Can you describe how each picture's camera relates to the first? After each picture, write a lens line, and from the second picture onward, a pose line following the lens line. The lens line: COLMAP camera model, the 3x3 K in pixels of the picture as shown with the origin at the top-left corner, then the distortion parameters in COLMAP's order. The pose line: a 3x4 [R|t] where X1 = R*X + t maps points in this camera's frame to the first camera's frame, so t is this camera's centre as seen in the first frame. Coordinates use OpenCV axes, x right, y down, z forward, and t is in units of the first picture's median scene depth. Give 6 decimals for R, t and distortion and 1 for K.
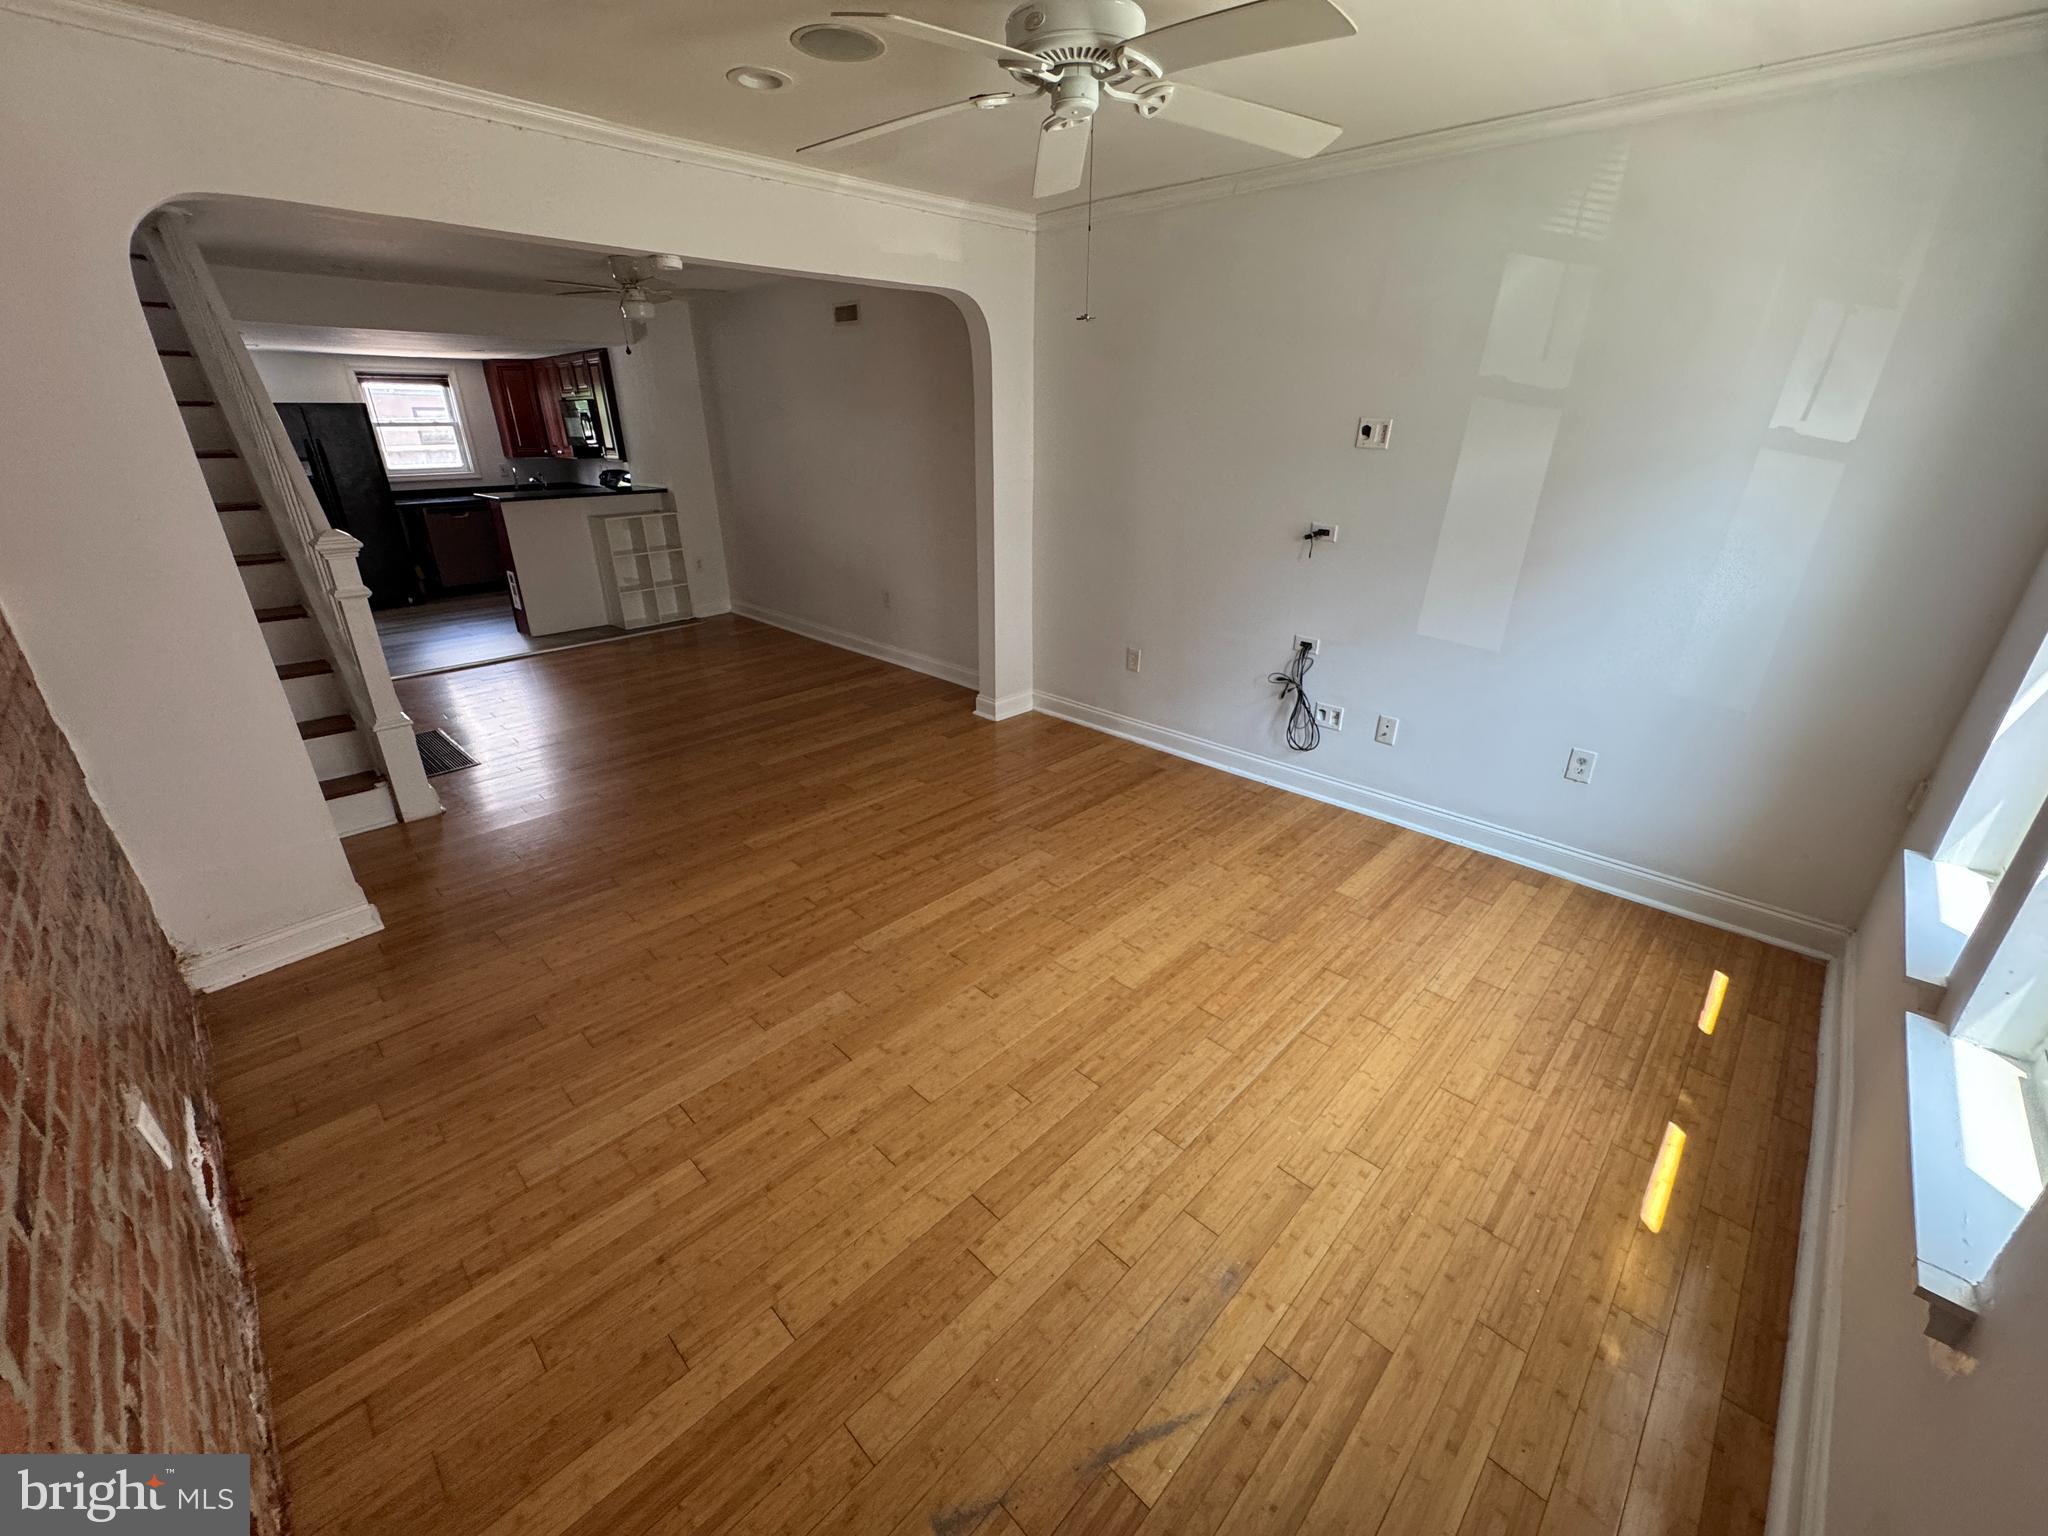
lens RADIAL K [[817.2, 0, 1021.6], [0, 817.2, 769.2], [0, 0, 1]] dist [-0.002911, 0.000136]
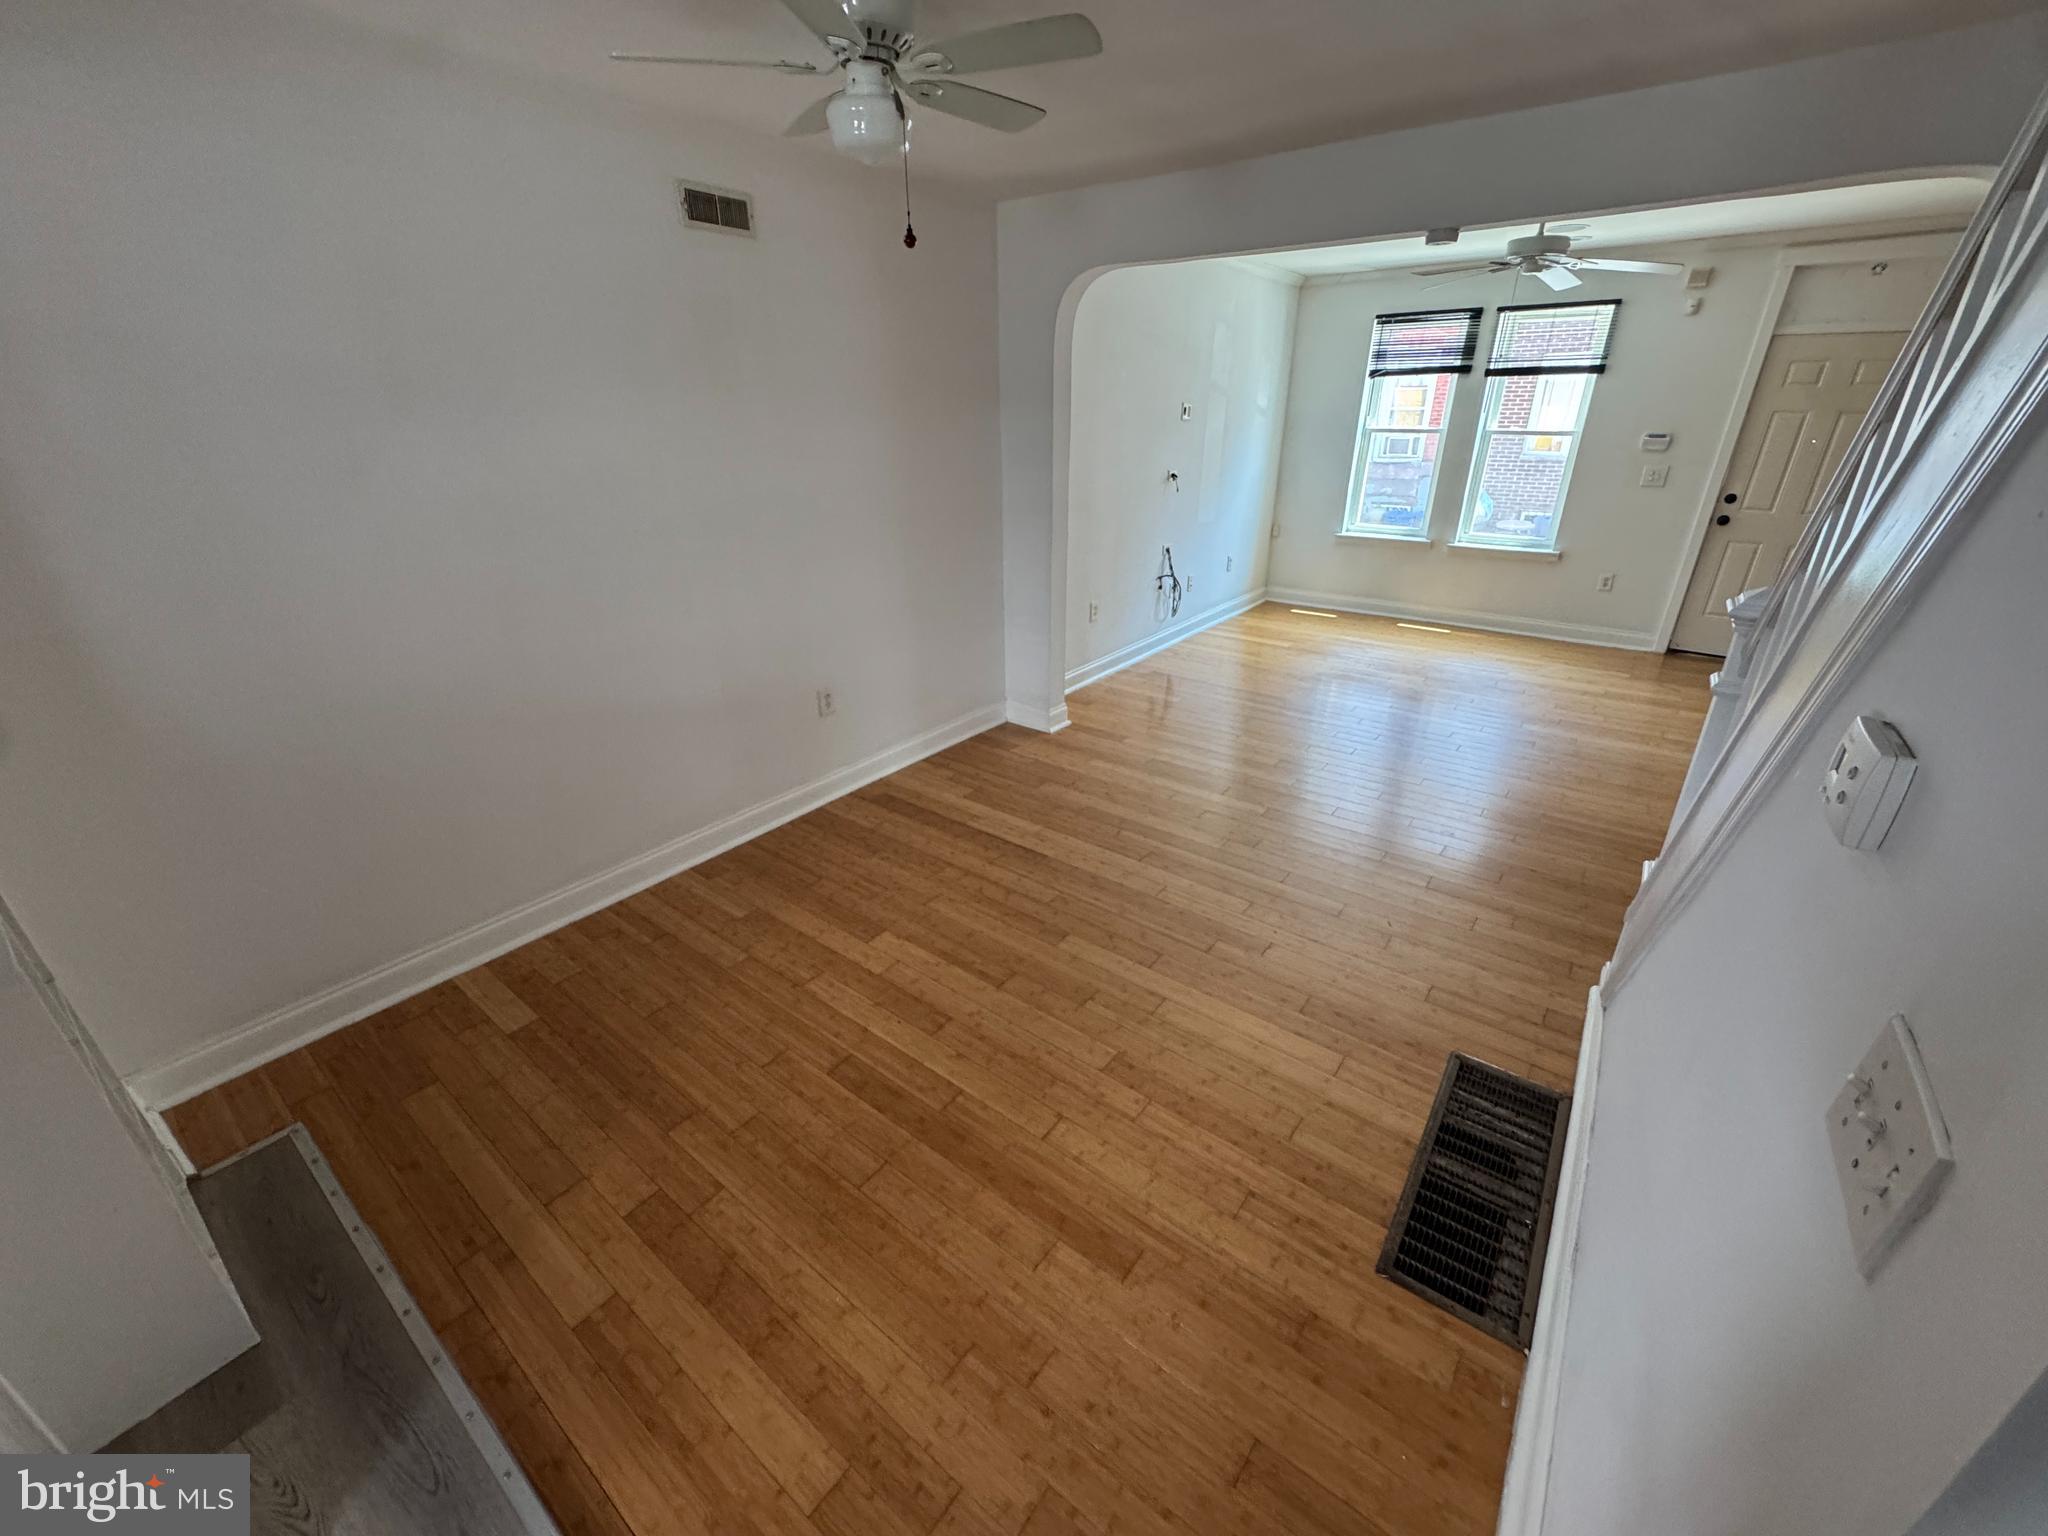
lens RADIAL K [[817.2, 0, 1021.6], [0, 817.2, 769.2], [0, 0, 1]] dist [-0.002911, 0.000136]
pose [[-0.116304, -0.408011, 0.905539, -1.455724], [0.403360, 0.813751, 0.418461, -0.698638], [-0.907620, 0.413927, 0.069933, 1.600559]]
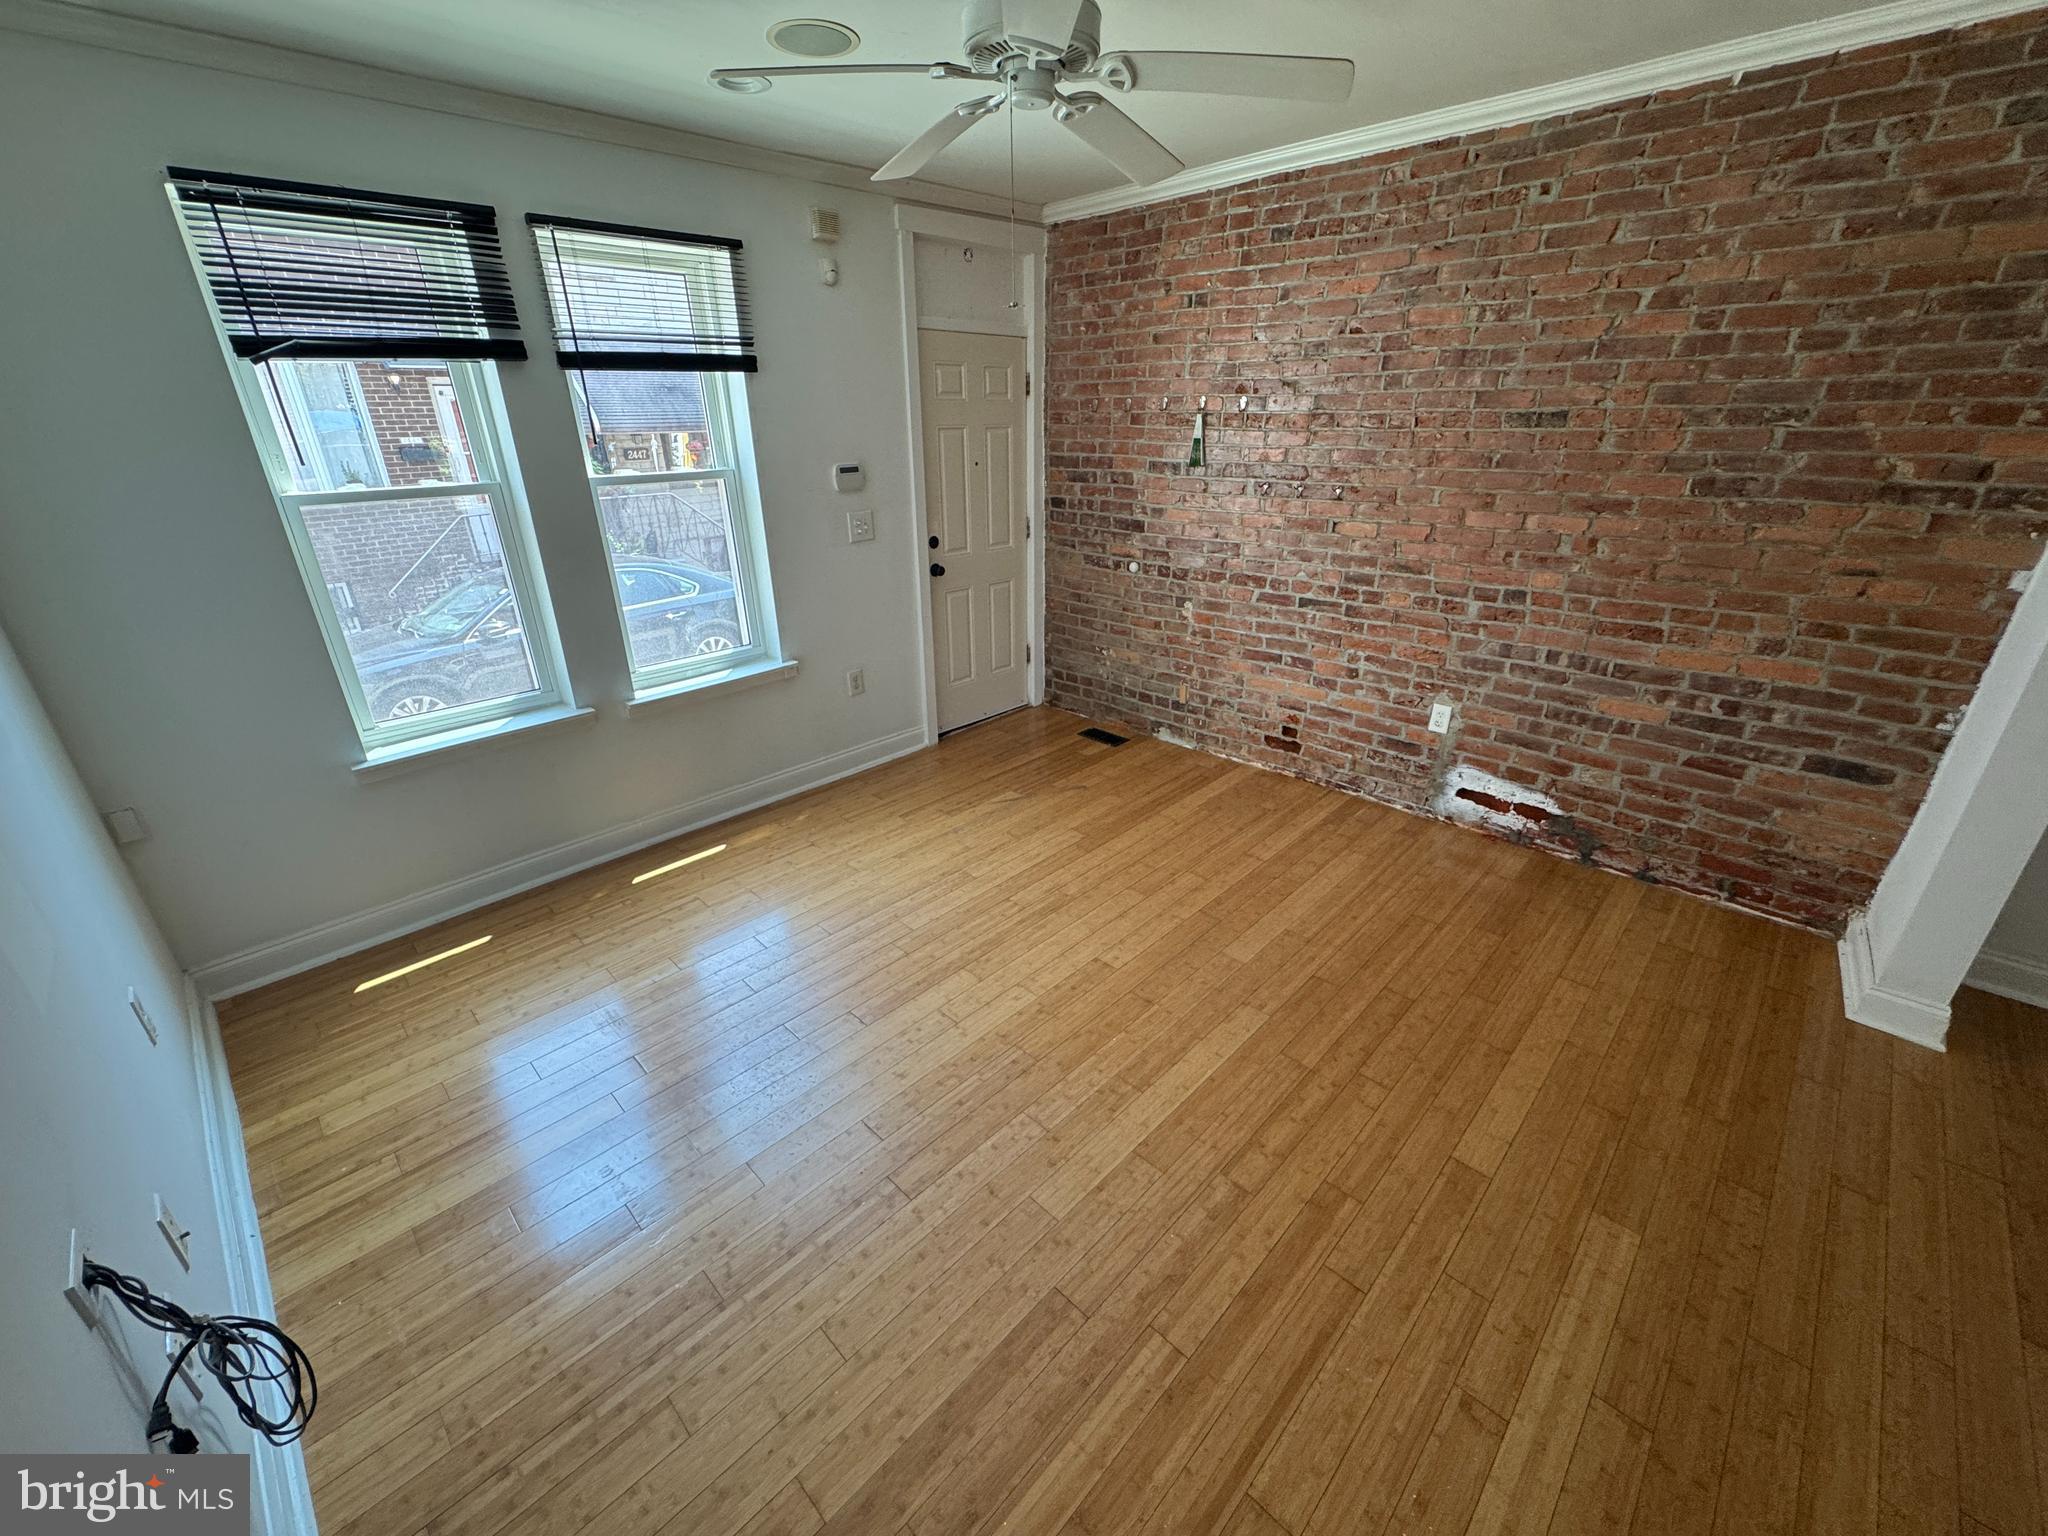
lens RADIAL K [[817.2, 0, 1021.6], [0, 817.2, 769.2], [0, 0, 1]] dist [-0.002911, 0.000136]
pose [[-0.999922, 0.009674, 0.007936, 0.044519], [0.012394, 0.678814, 0.734205, -0.557689], [0.001716, 0.734246, -0.678881, 1.289132]]
